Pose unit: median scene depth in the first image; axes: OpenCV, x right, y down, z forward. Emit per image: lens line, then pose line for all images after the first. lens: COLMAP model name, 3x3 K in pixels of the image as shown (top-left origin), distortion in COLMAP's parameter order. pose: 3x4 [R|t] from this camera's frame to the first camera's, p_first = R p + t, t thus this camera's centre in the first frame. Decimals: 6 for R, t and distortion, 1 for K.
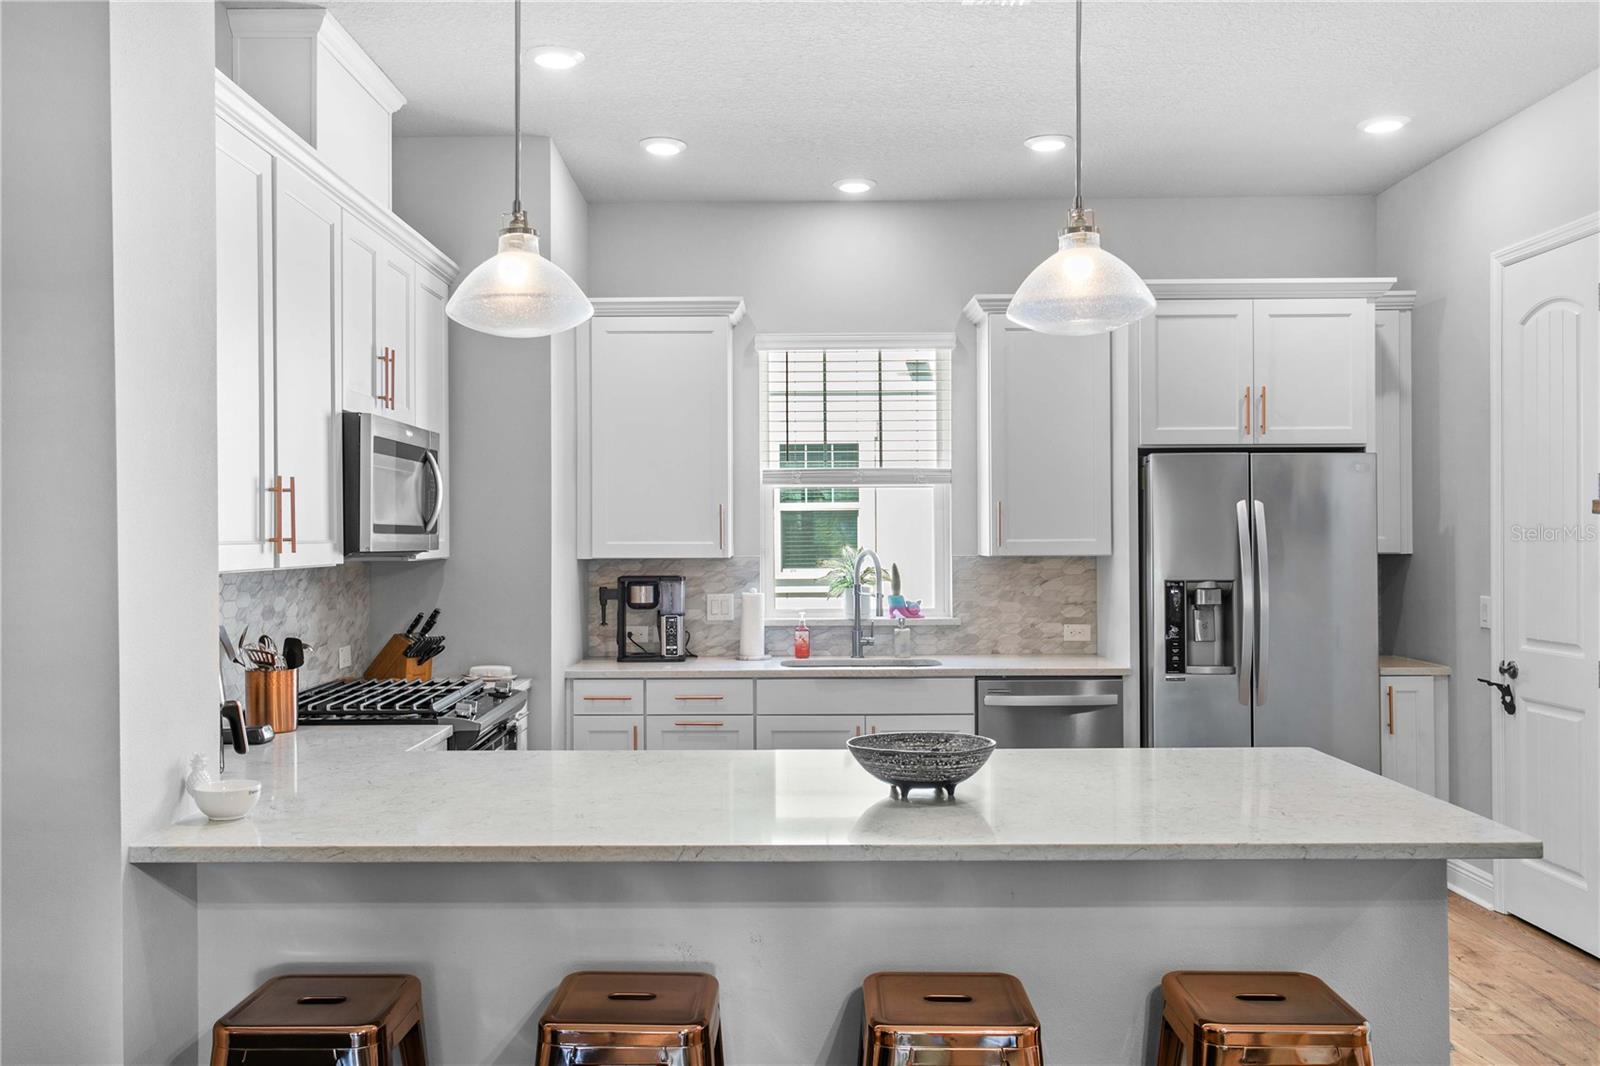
lens RADIAL K [[1327.5, 0, 773.6], [0, 1327.5, 538.9], [0, 0, 1]] dist [0.006779, 0.008942]
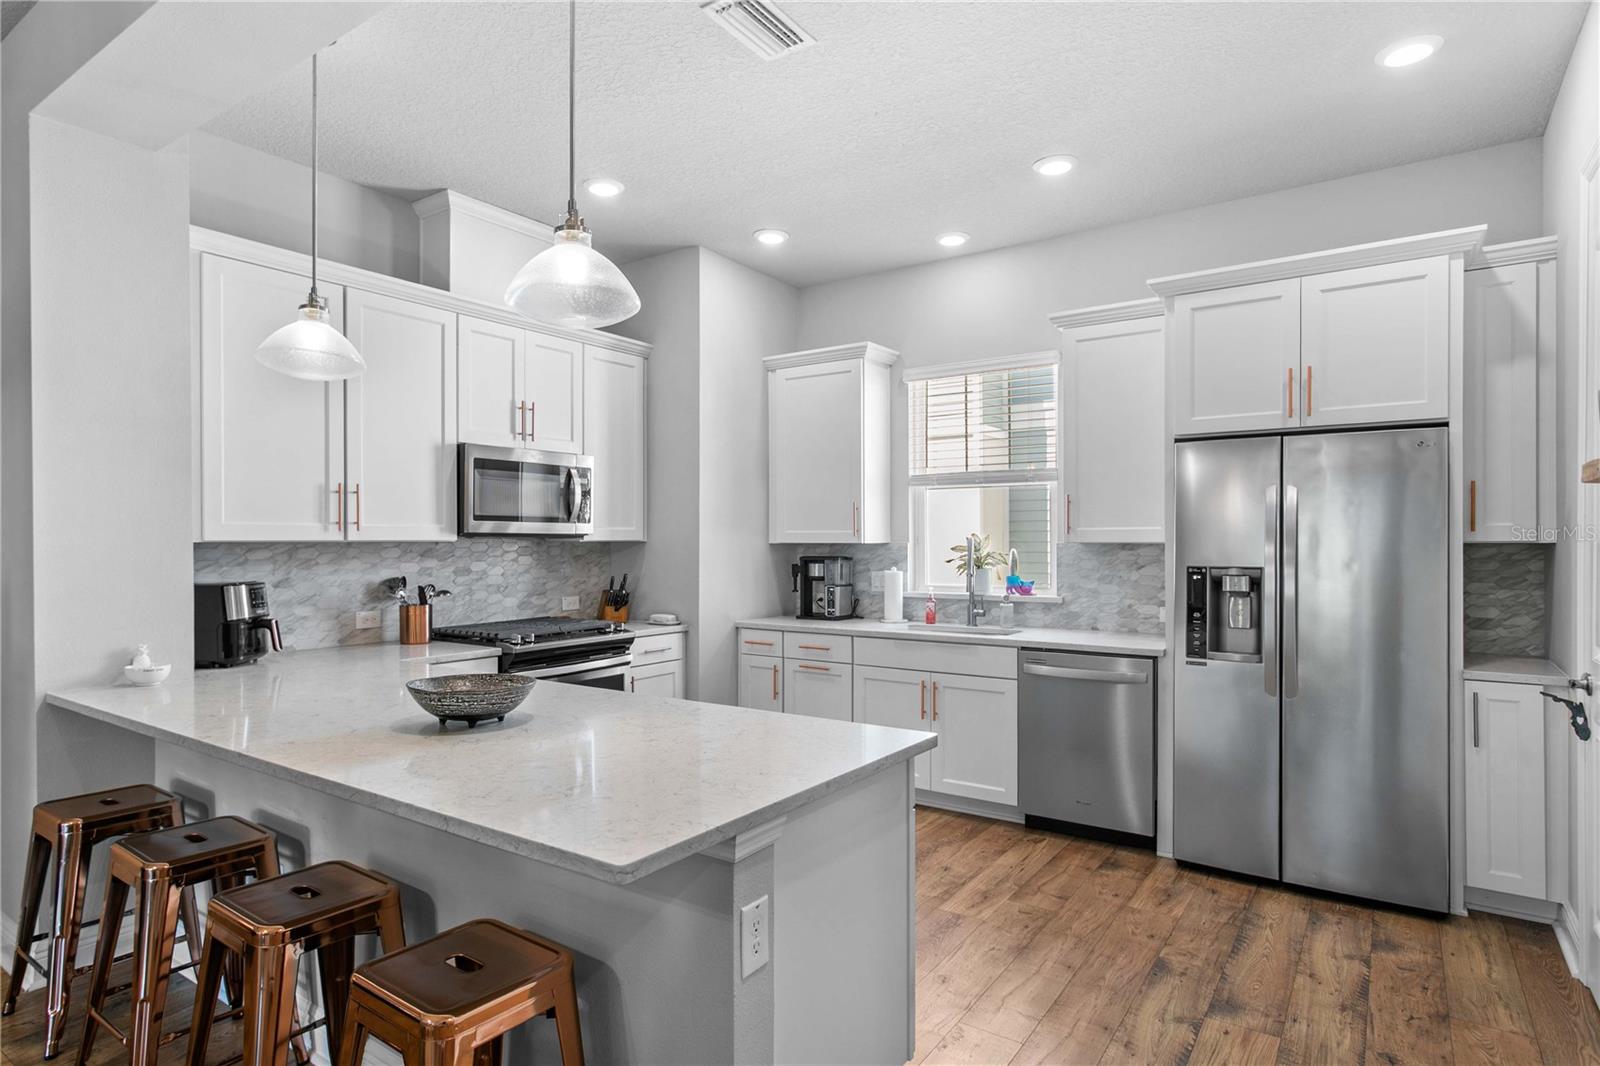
lens RADIAL K [[874.1, 0, 785.2], [0, 874.1, 541.1], [0, 0, 1]] dist [-0.000629, 0.001279]
pose [[0.821763, 0.004132, -0.569815, 0.414684], [-0.003734, 0.999991, 0.001867, 0.011563], [0.569818, 0.000594, 0.821771, 0.264891]]
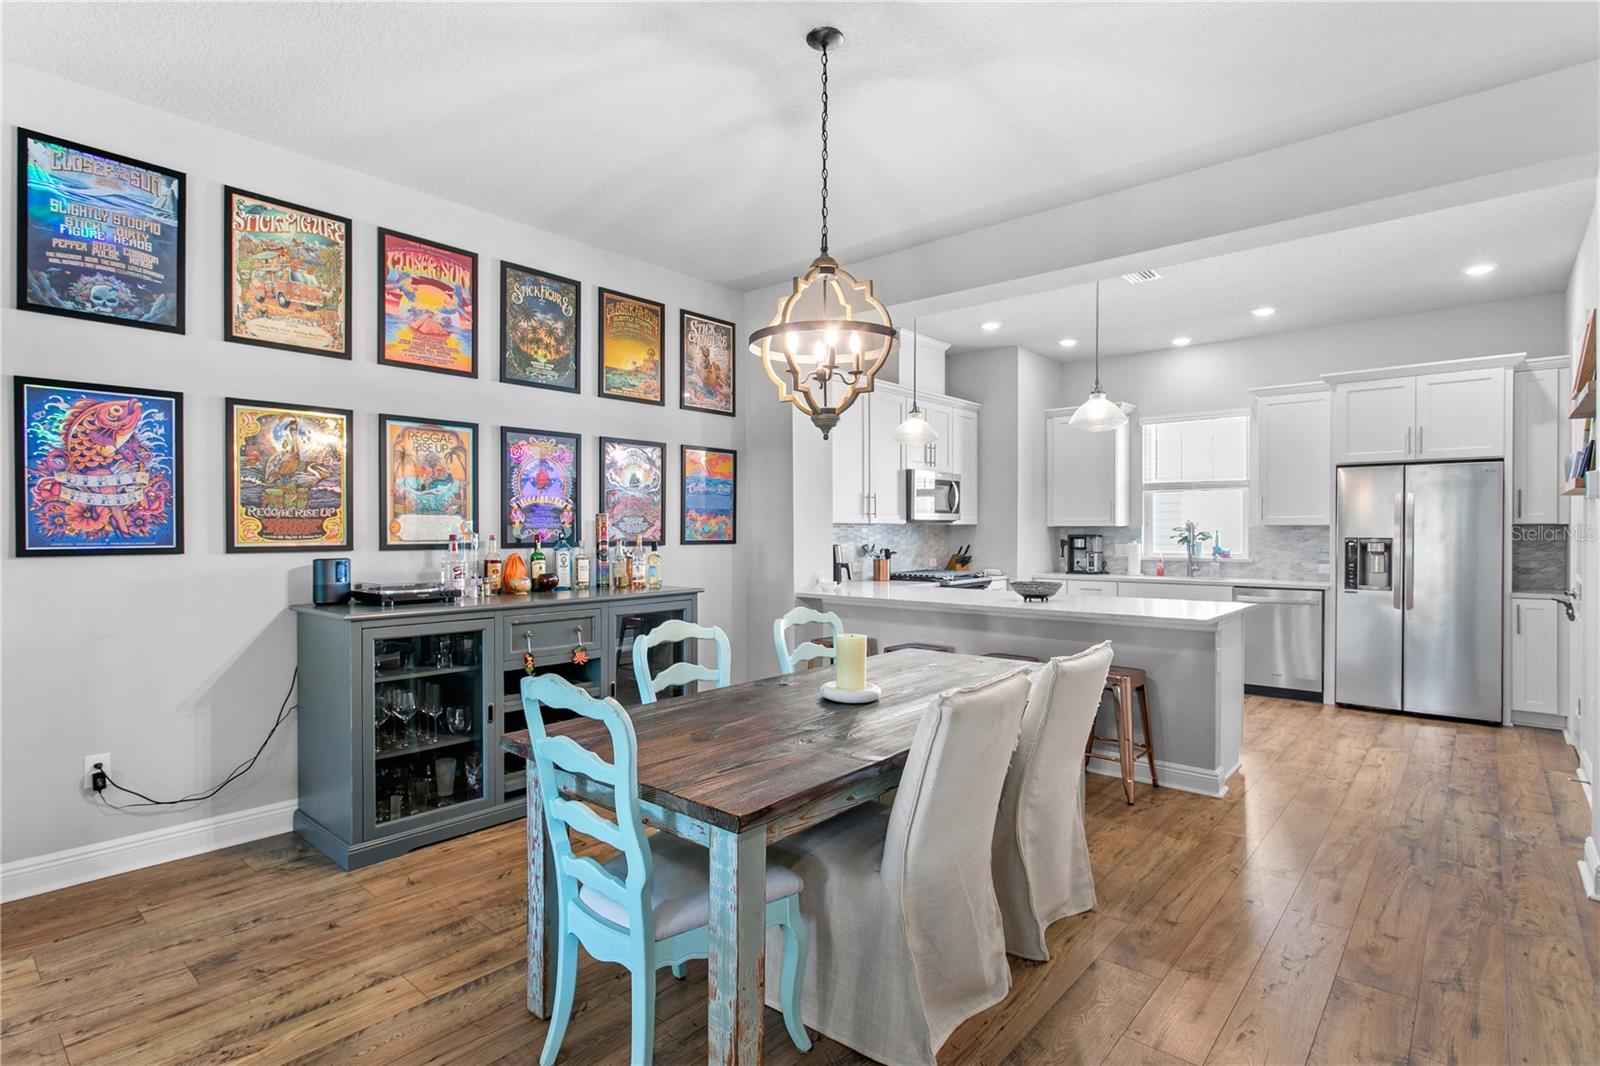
lens RADIAL K [[797.7, 0, 780.2], [0, 797.7, 536.1], [0, 0, 1]] dist [-0.009915, 0.003448]
pose [[0.750919, 0.009777, -0.660322, 0.422470], [-0.004252, 0.999941, 0.009969, 0.021284], [0.660381, -0.004678, 0.750916, -0.319483]]
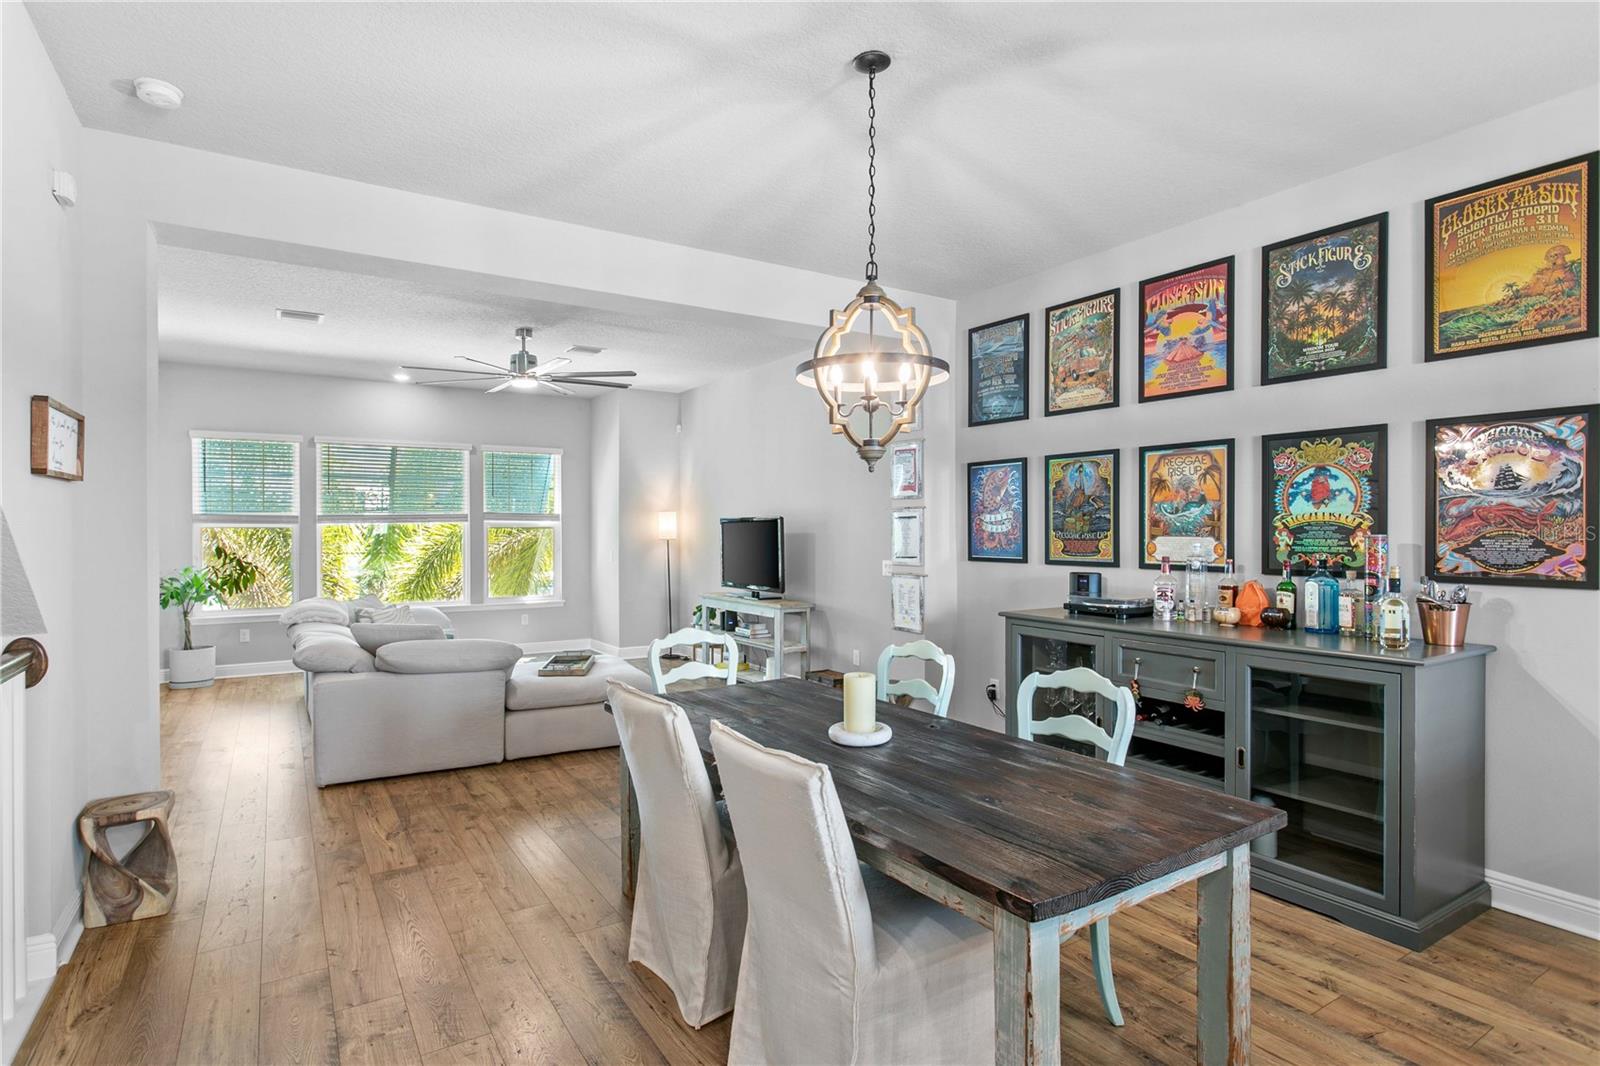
lens RADIAL K [[797.7, 0, 776.0], [0, 797.7, 536.8], [0, 0, 1]] dist [-0.009915, 0.003448]
pose [[-0.844437, 0.009303, -0.535574, 0.422636], [0.002716, 0.999911, 0.013085, -0.000105], [0.535648, 0.009595, -0.844387, 0.434264]]
